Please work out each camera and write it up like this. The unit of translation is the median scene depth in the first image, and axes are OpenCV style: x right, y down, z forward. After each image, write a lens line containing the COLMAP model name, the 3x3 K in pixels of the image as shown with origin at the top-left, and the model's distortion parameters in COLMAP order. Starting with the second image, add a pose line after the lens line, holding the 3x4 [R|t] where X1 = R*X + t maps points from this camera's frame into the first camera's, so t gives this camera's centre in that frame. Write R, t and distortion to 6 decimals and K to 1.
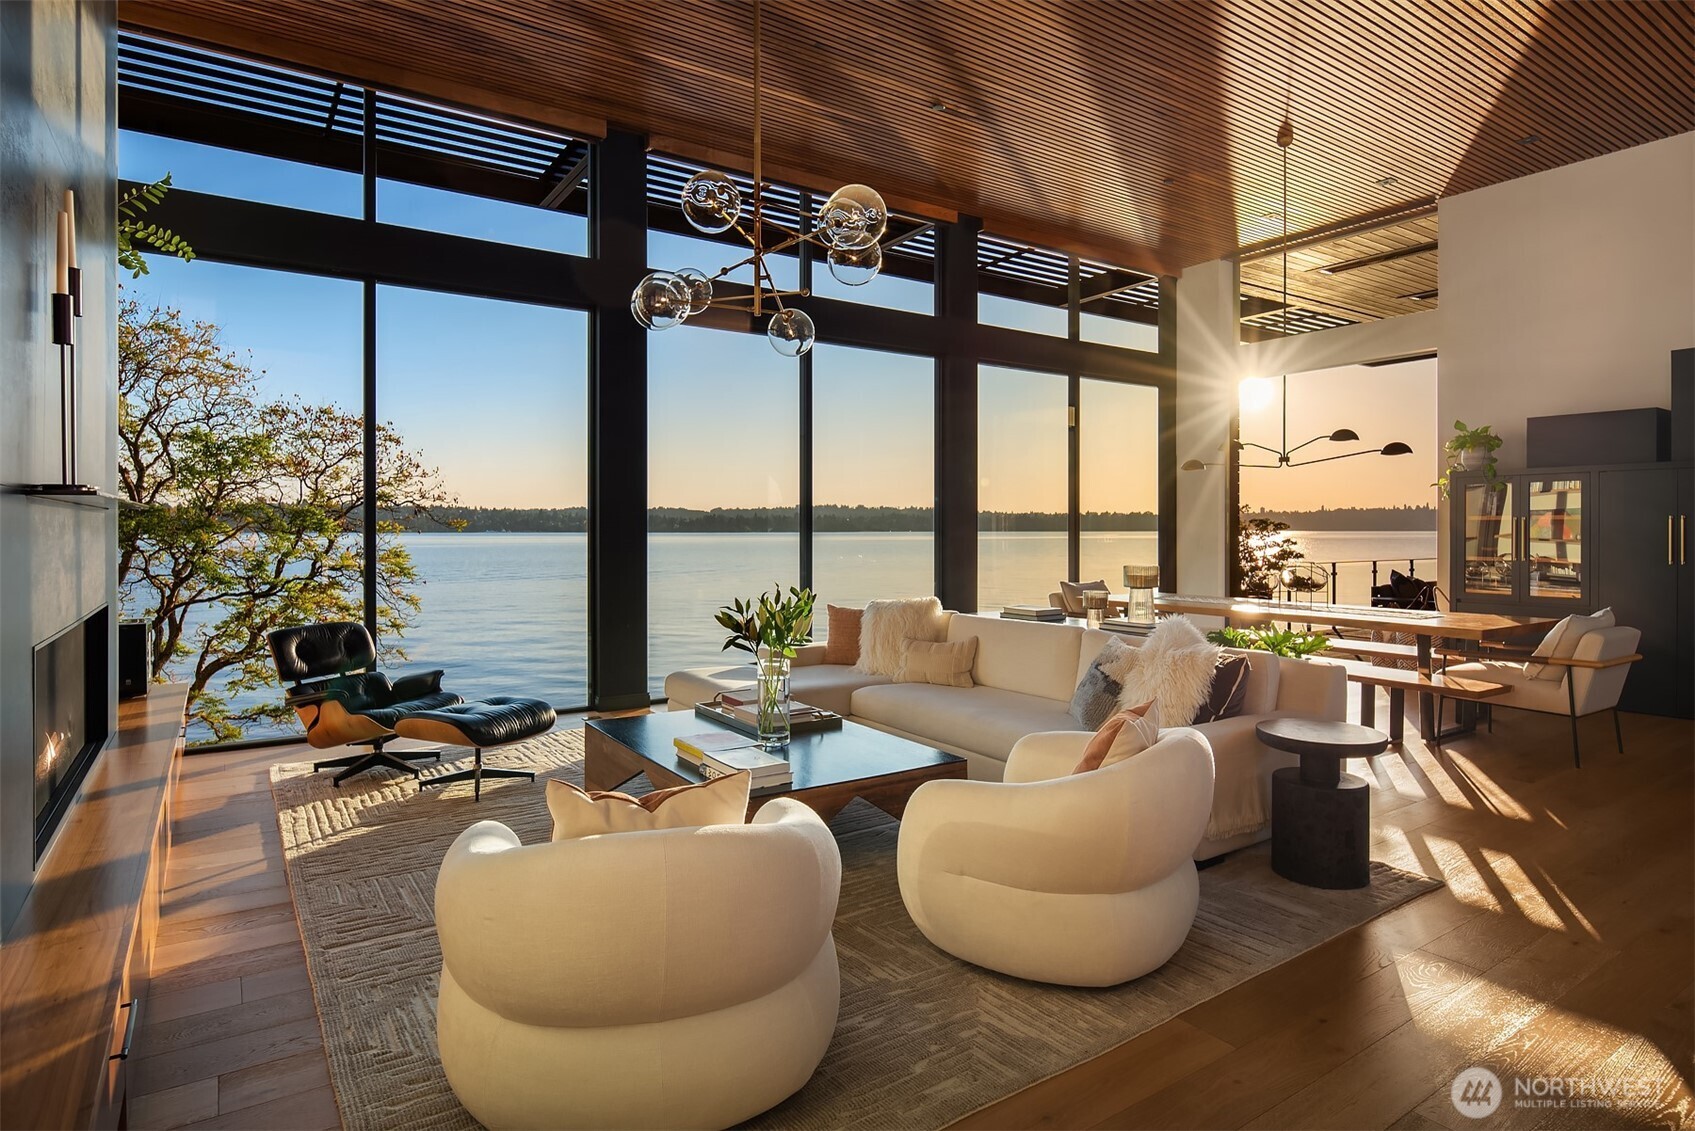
lens RADIAL K [[922.9, 0, 849.4], [0, 922.9, 533.9], [0, 0, 1]] dist [-0.001329, 0.000251]
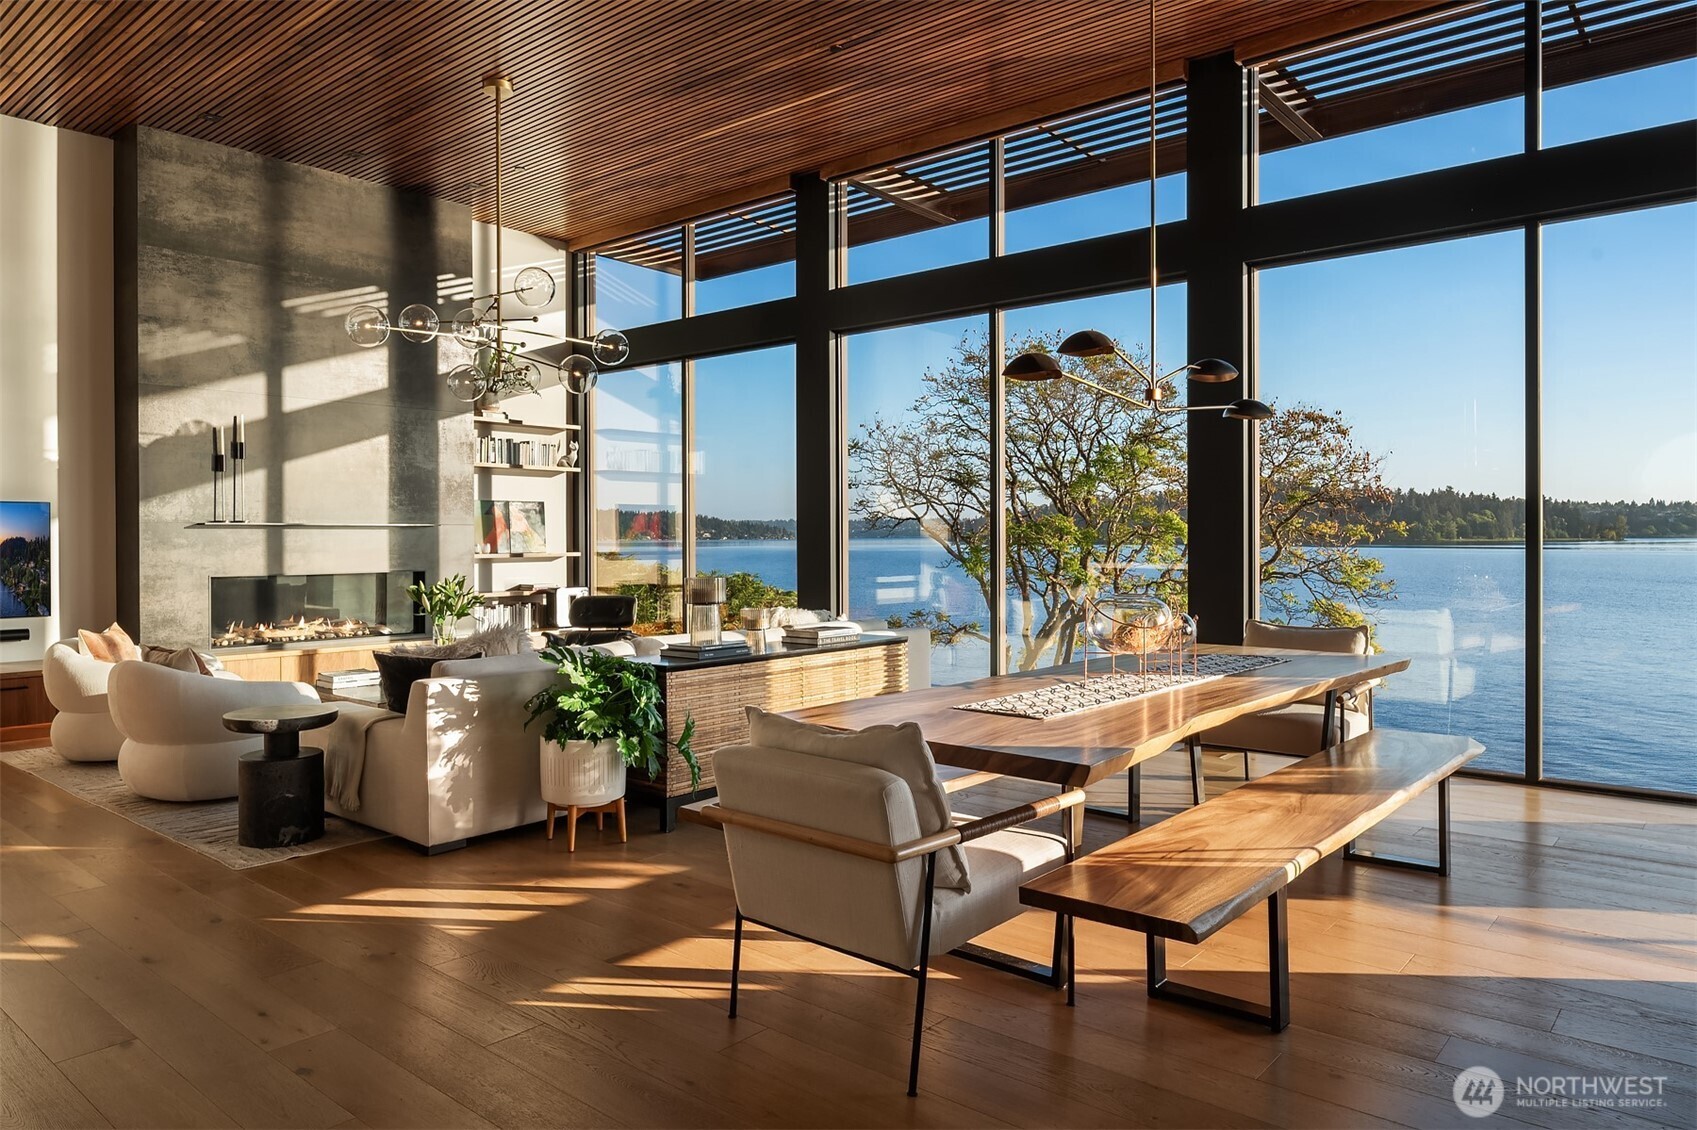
lens RADIAL K [[1081.9, 0, 848.7], [0, 1081.9, 525.6], [0, 0, 1]] dist [0.052108, -0.000022]
pose [[0.249454, -0.001361, -0.968386, 0.647529], [-0.011957, 0.999918, -0.004486, -0.006051], [0.968313, 0.012698, 0.249417, 0.458359]]
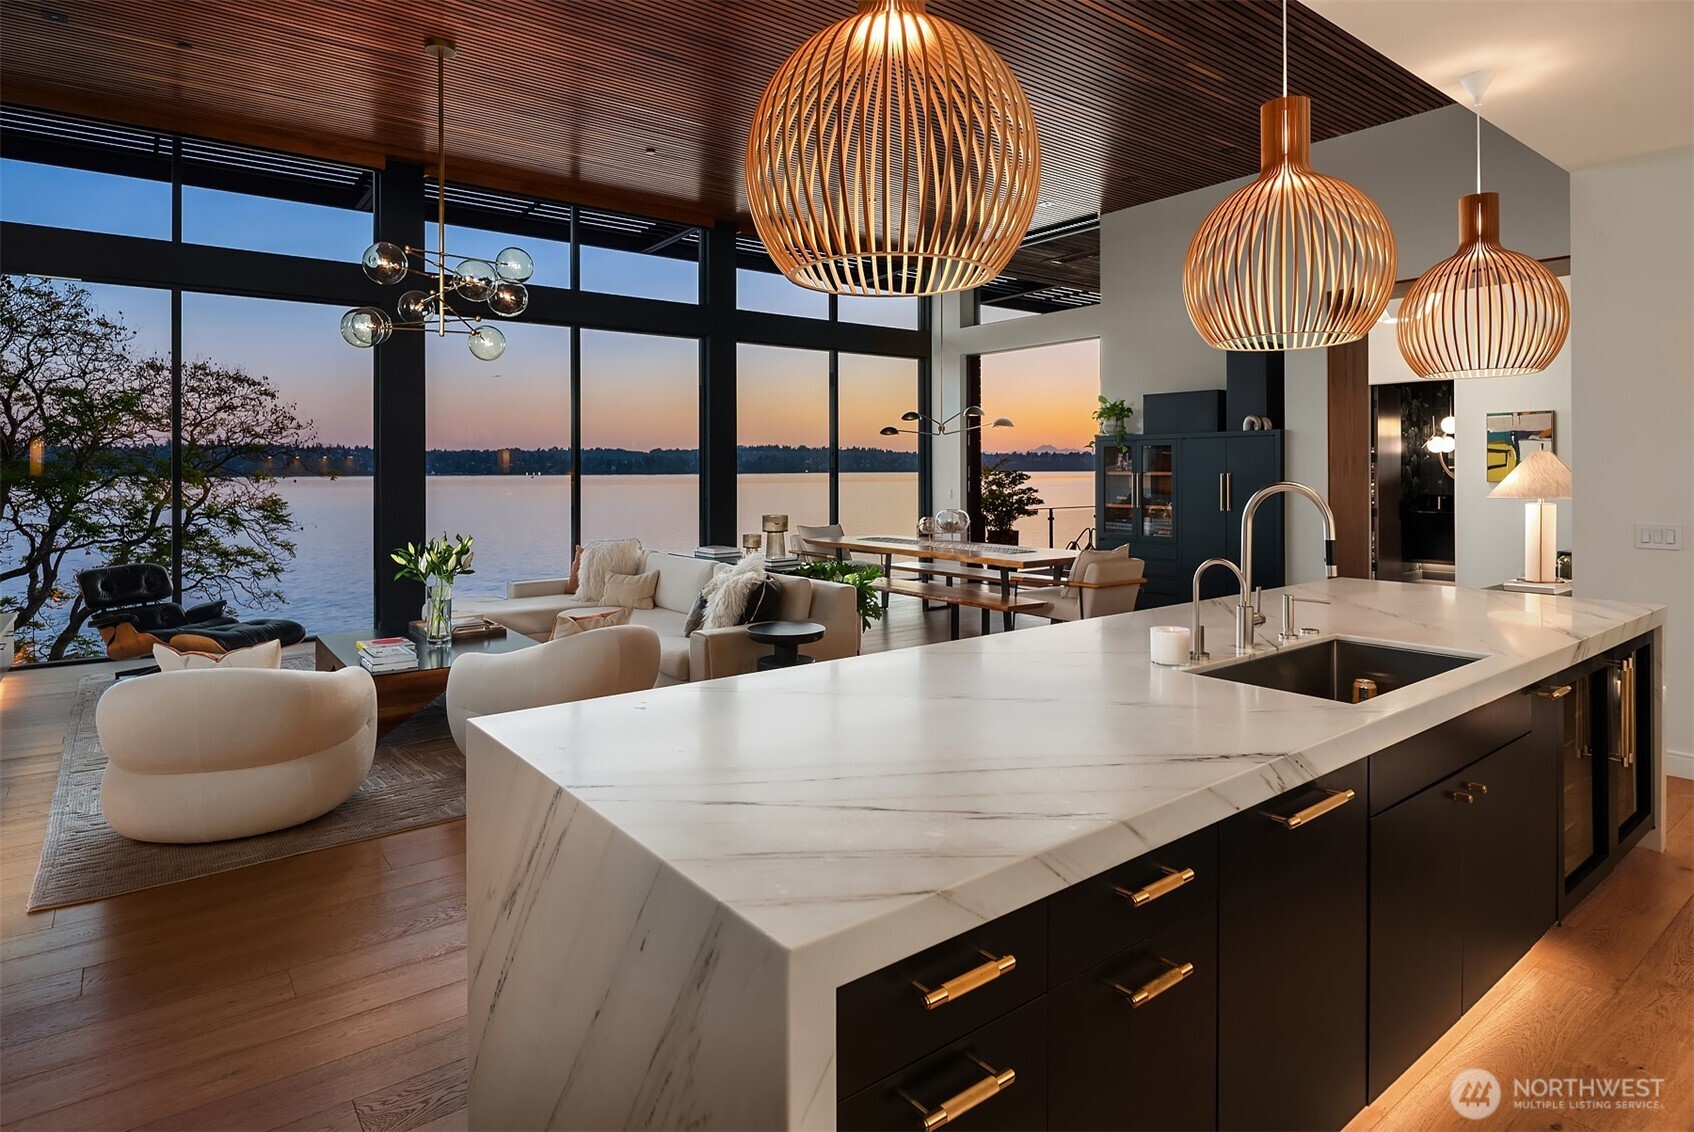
lens RADIAL K [[931.4, 0, 846.8], [0, 931.4, 470.9], [0, 0, 1]] dist [-0.001179, -0.000825]
pose [[0.998208, -0.003185, 0.059749, 0.121715], [0.003435, 0.999986, -0.004080, -0.008423], [-0.059735, 0.004278, 0.998205, -0.121882]]
